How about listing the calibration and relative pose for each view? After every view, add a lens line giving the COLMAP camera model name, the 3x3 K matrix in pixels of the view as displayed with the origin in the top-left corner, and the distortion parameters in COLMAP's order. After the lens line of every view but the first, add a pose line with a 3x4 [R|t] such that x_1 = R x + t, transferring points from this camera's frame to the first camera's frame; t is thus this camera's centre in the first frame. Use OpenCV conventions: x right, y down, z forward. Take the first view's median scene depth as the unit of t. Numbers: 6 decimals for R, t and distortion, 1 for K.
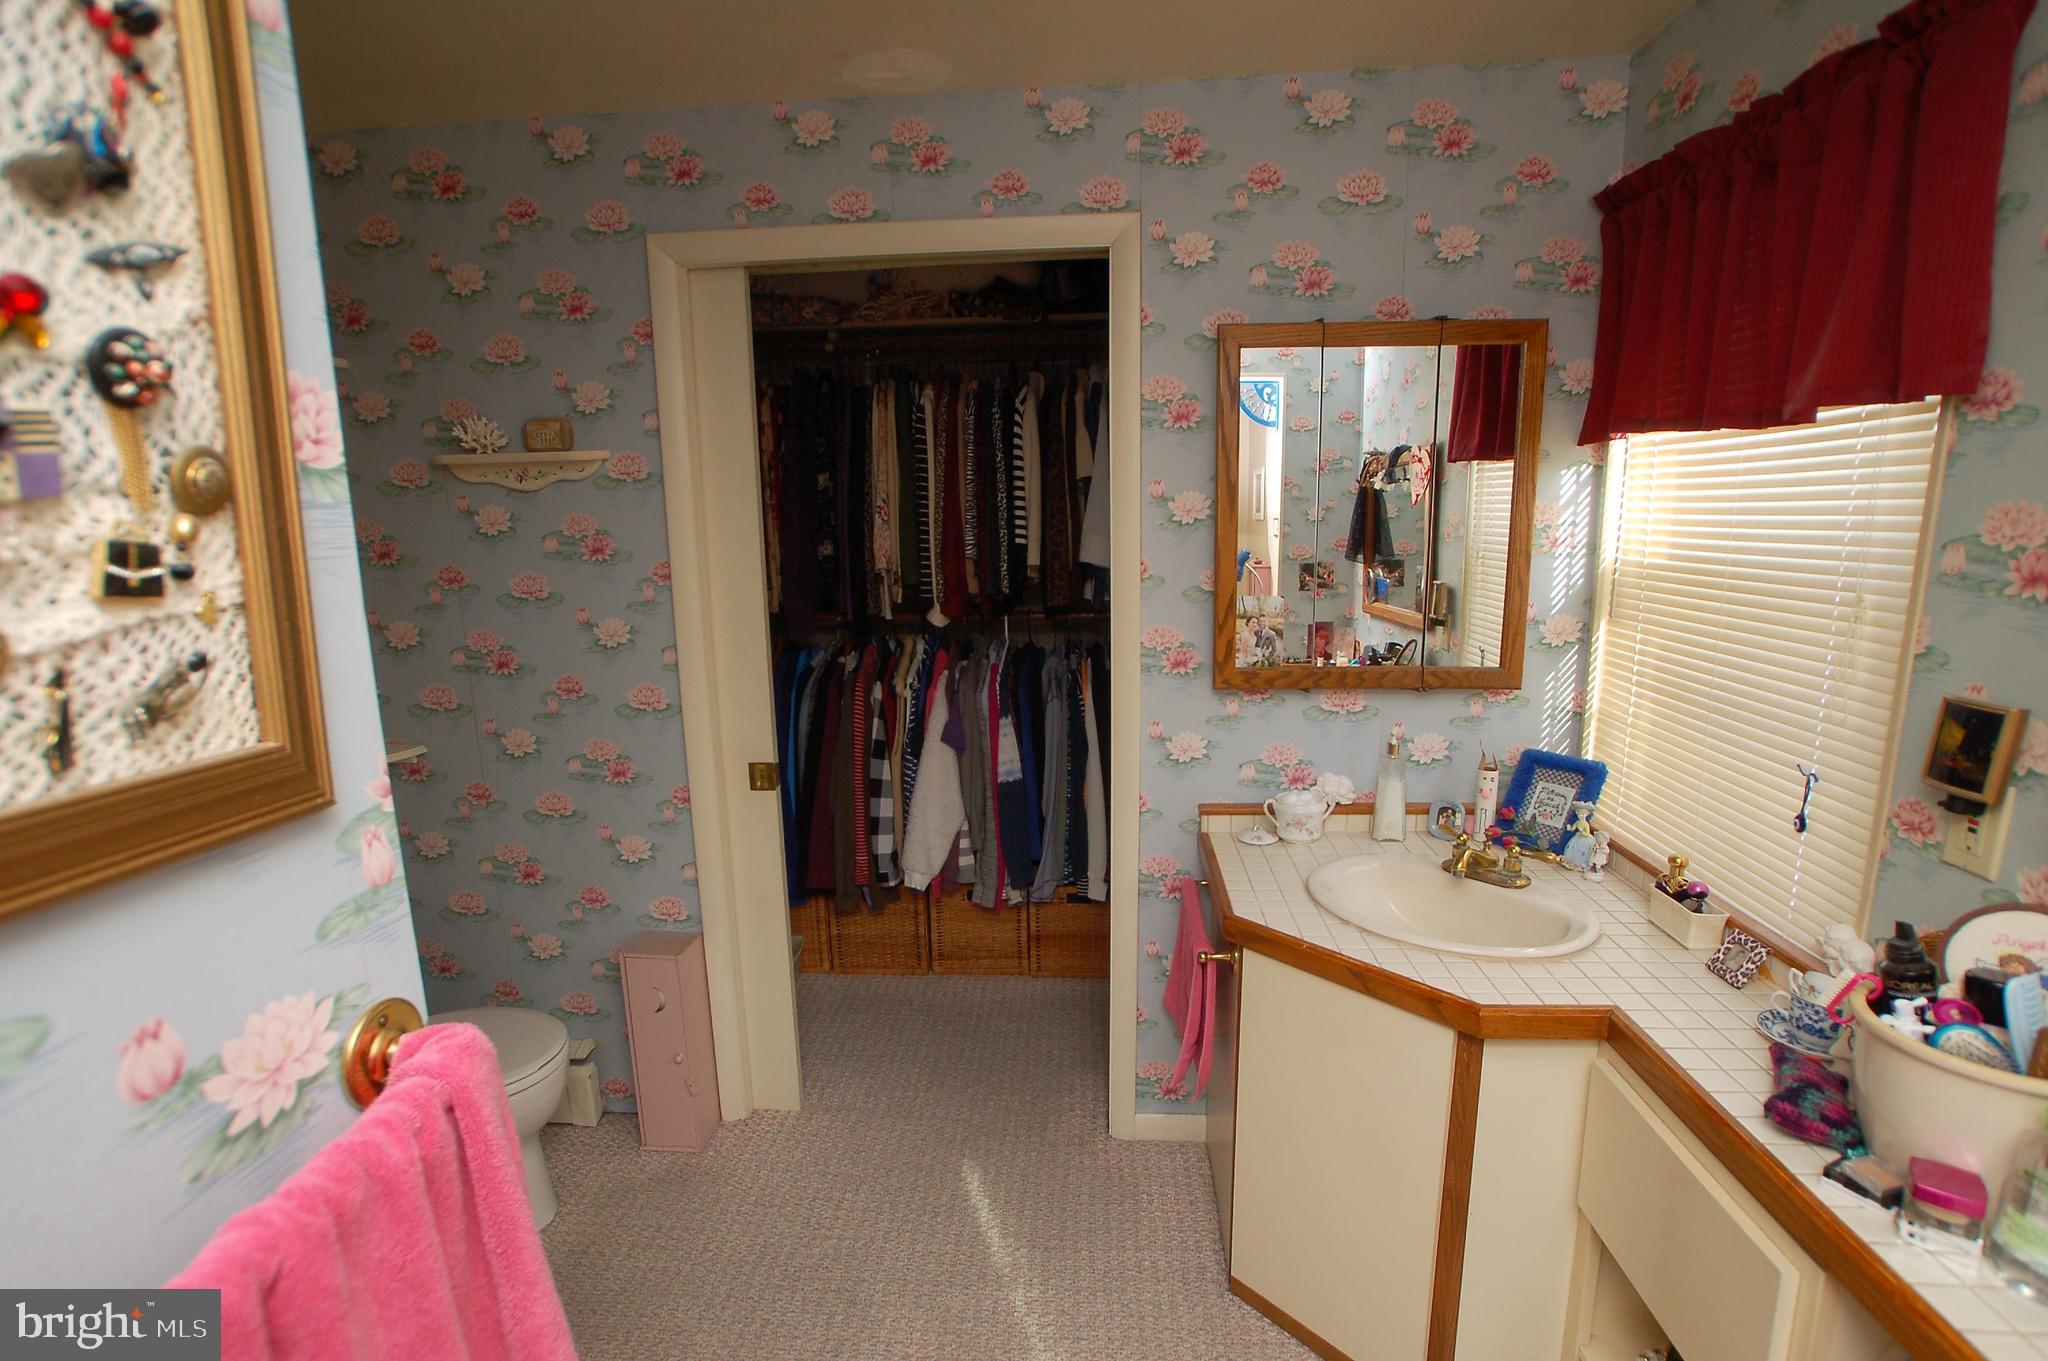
lens RADIAL K [[985.6, 0, 1023.2], [0, 985.6, 706.6], [0, 0, 1]] dist [-0.077590, 0.042278]
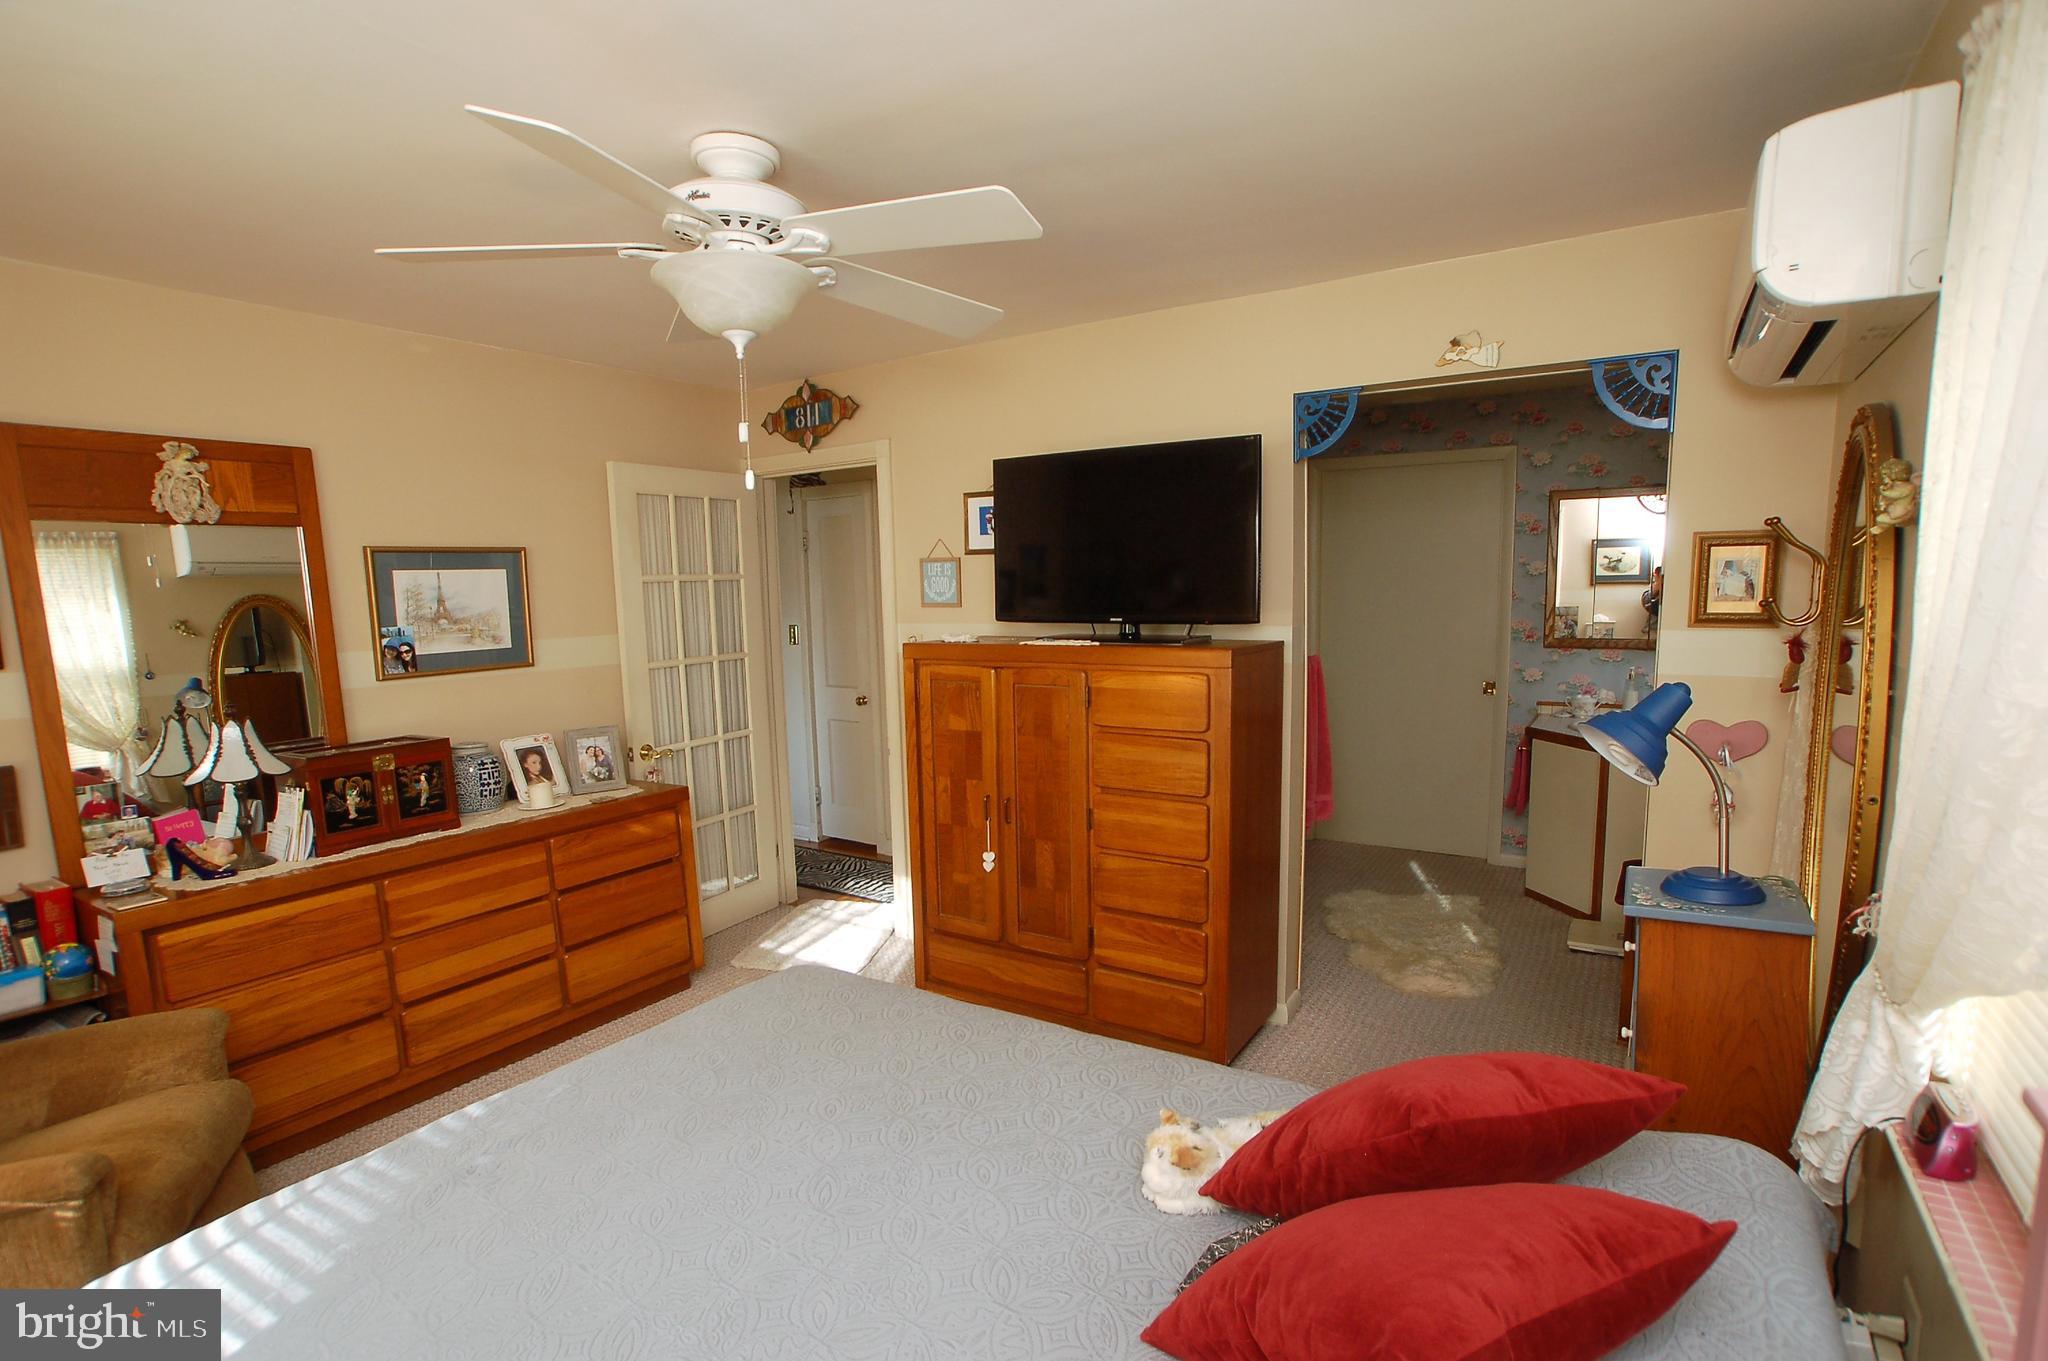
lens RADIAL K [[985.6, 0, 1023.2], [0, 985.6, 706.6], [0, 0, 1]] dist [-0.077590, 0.042278]
pose [[0.882345, 0.060627, -0.466681, 0.185080], [-0.087061, 0.995578, -0.035269, 0.305885], [0.462479, 0.071749, 0.883722, -1.539474]]
